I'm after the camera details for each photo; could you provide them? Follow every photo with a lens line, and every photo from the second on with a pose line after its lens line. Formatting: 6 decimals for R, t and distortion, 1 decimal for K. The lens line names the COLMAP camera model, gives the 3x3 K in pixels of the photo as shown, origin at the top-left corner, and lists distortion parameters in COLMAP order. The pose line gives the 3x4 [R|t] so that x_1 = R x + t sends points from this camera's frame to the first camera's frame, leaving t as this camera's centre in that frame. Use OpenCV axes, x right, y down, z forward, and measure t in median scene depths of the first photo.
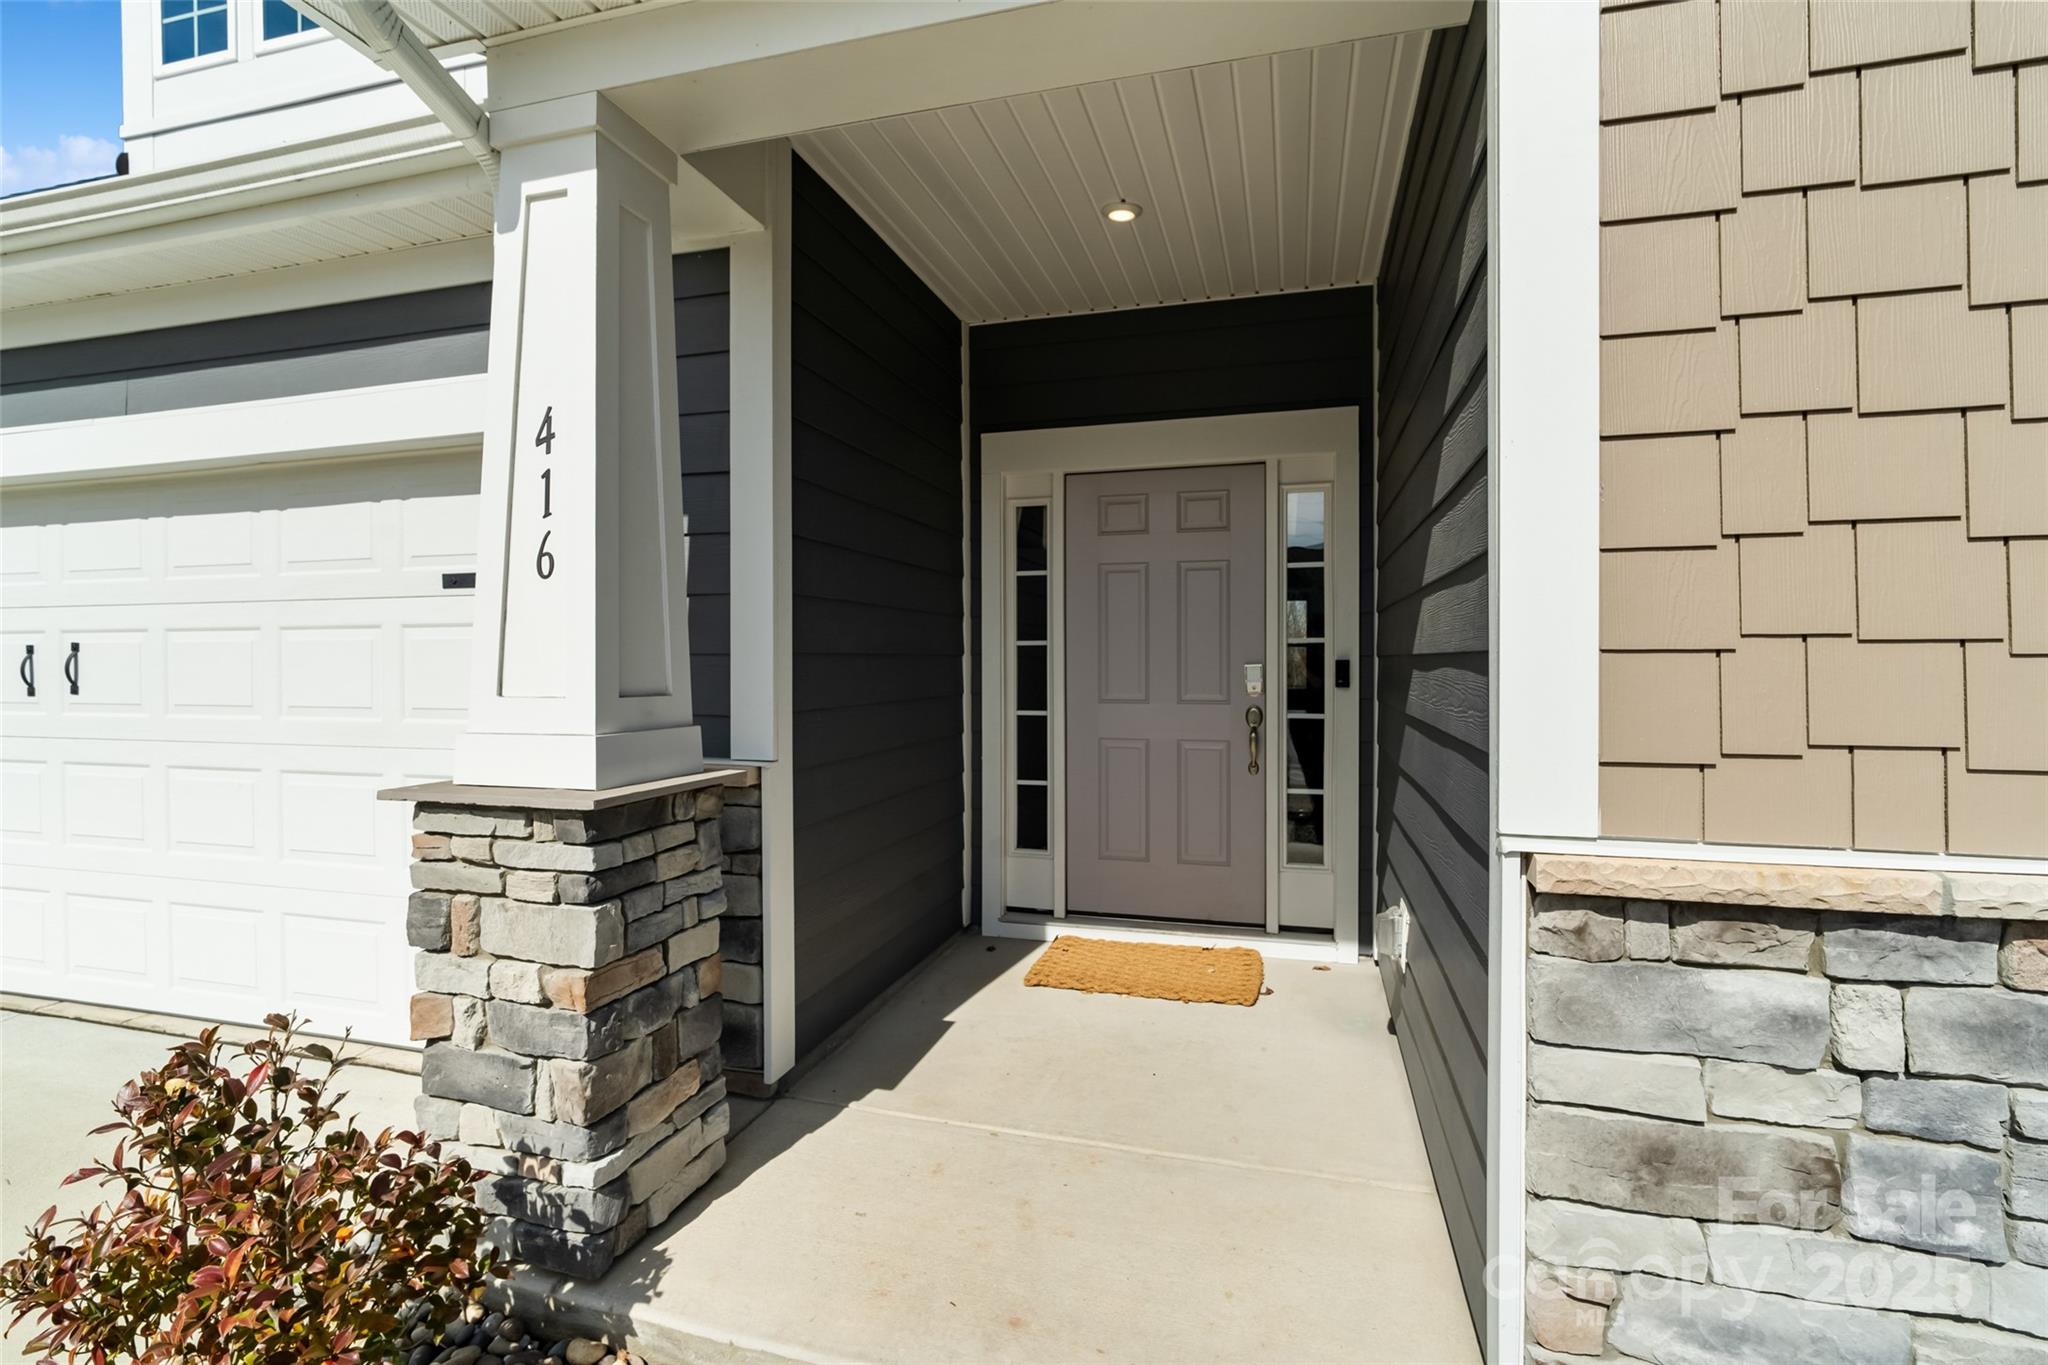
lens RADIAL K [[985.6, 0, 1012.7], [0, 985.6, 677.6], [0, 0, 1]] dist [-0.017040, 0.009593]
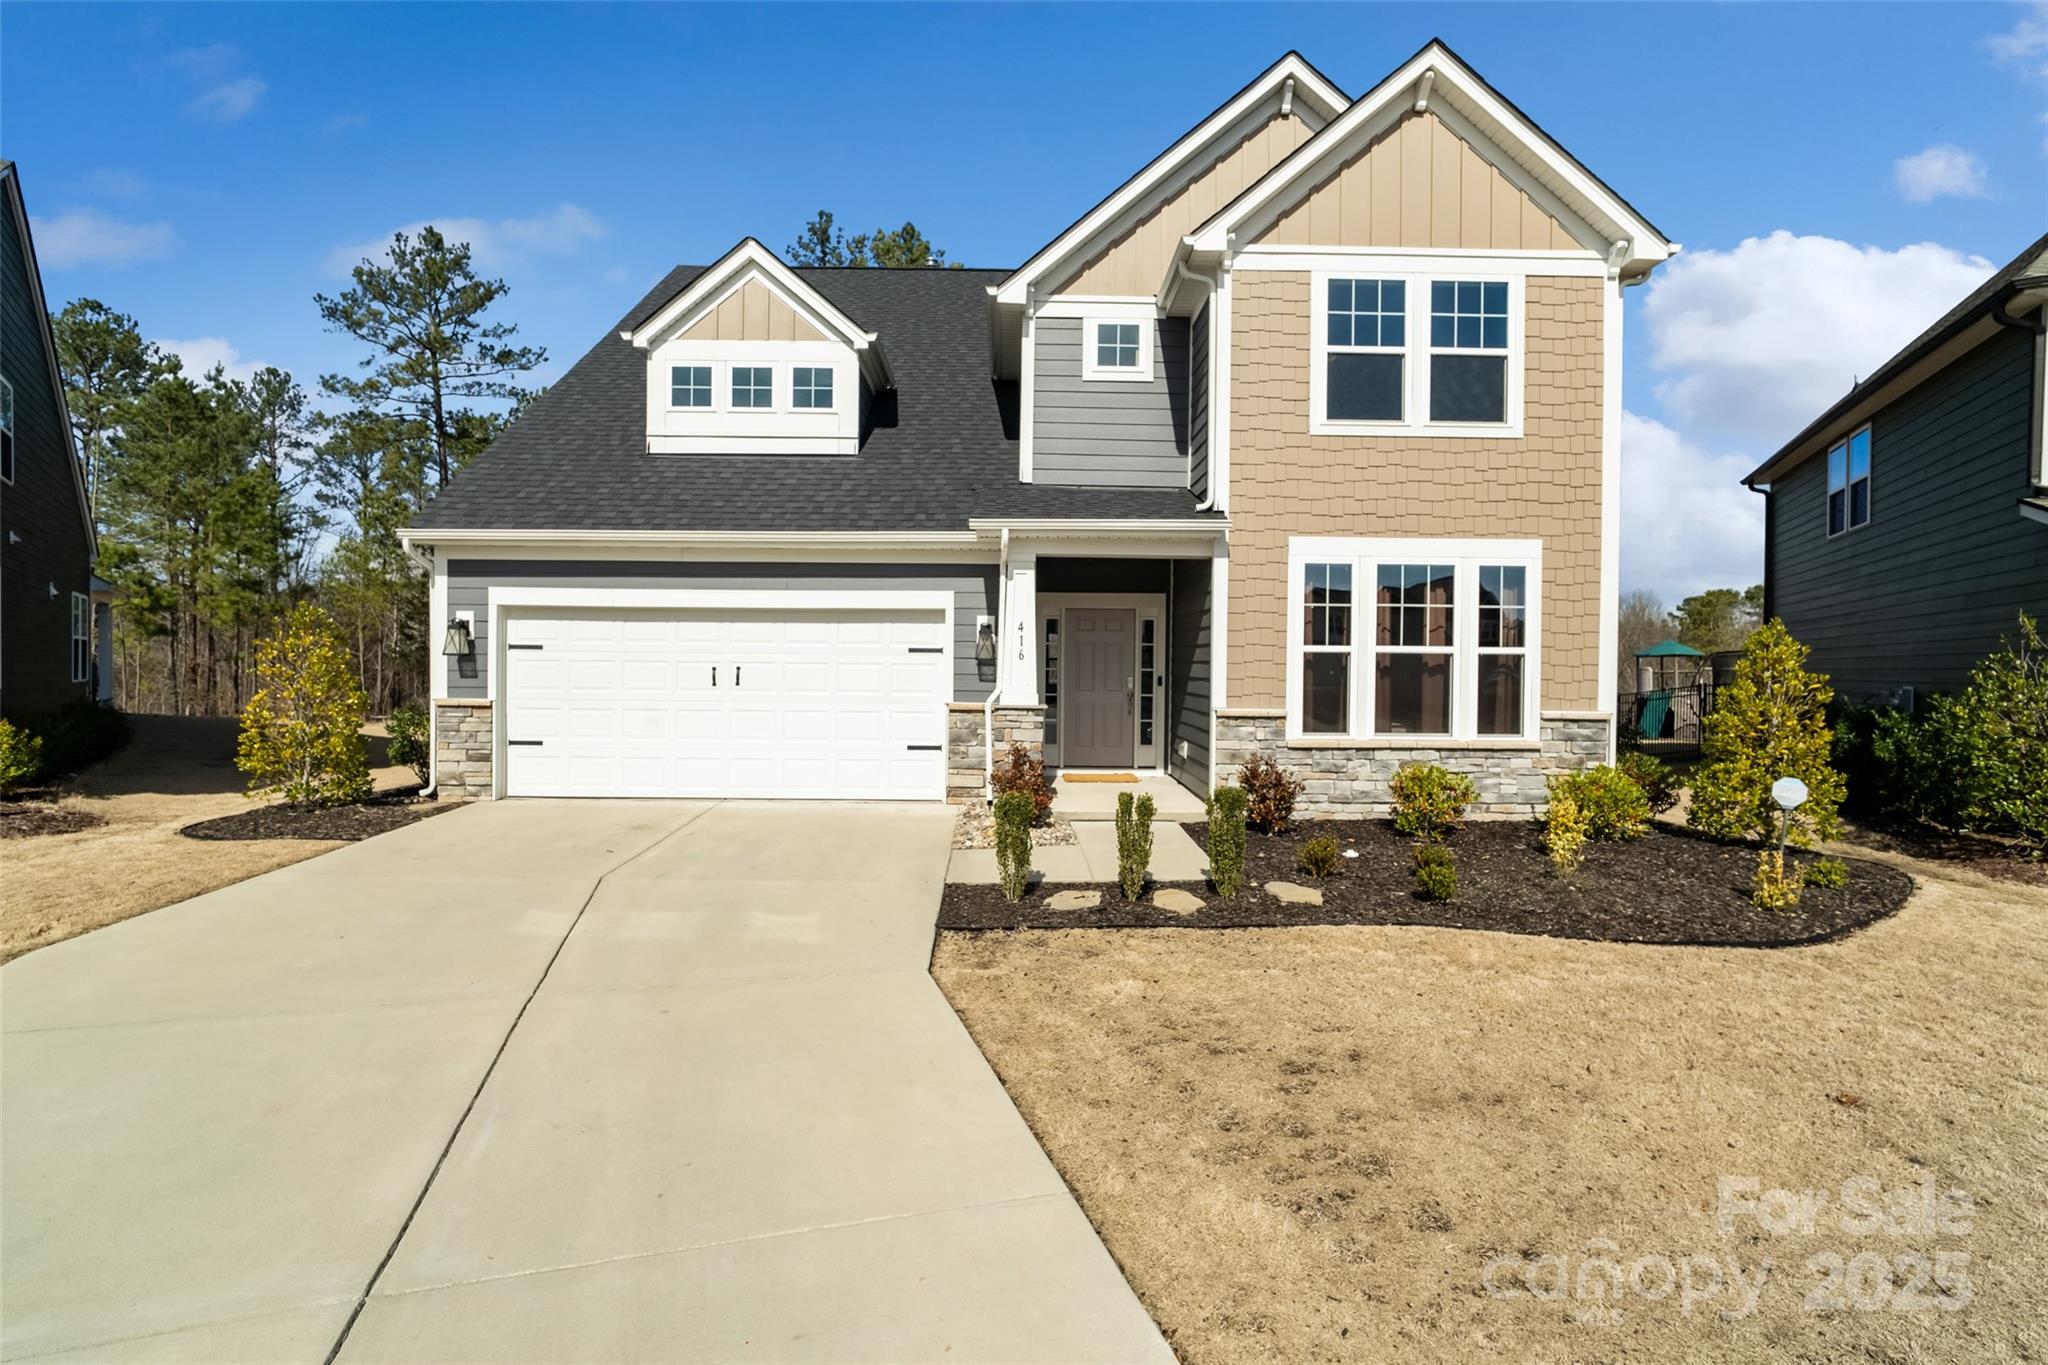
lens RADIAL K [[985.6, 0, 1027.5], [0, 985.6, 680.1], [0, 0, 1]] dist [-0.017040, 0.009593]
pose [[0.955139, 0.006418, 0.296090, -0.990060], [-0.006641, 0.999978, -0.000255, -0.003612], [-0.296085, -0.001722, 0.955160, -1.849623]]
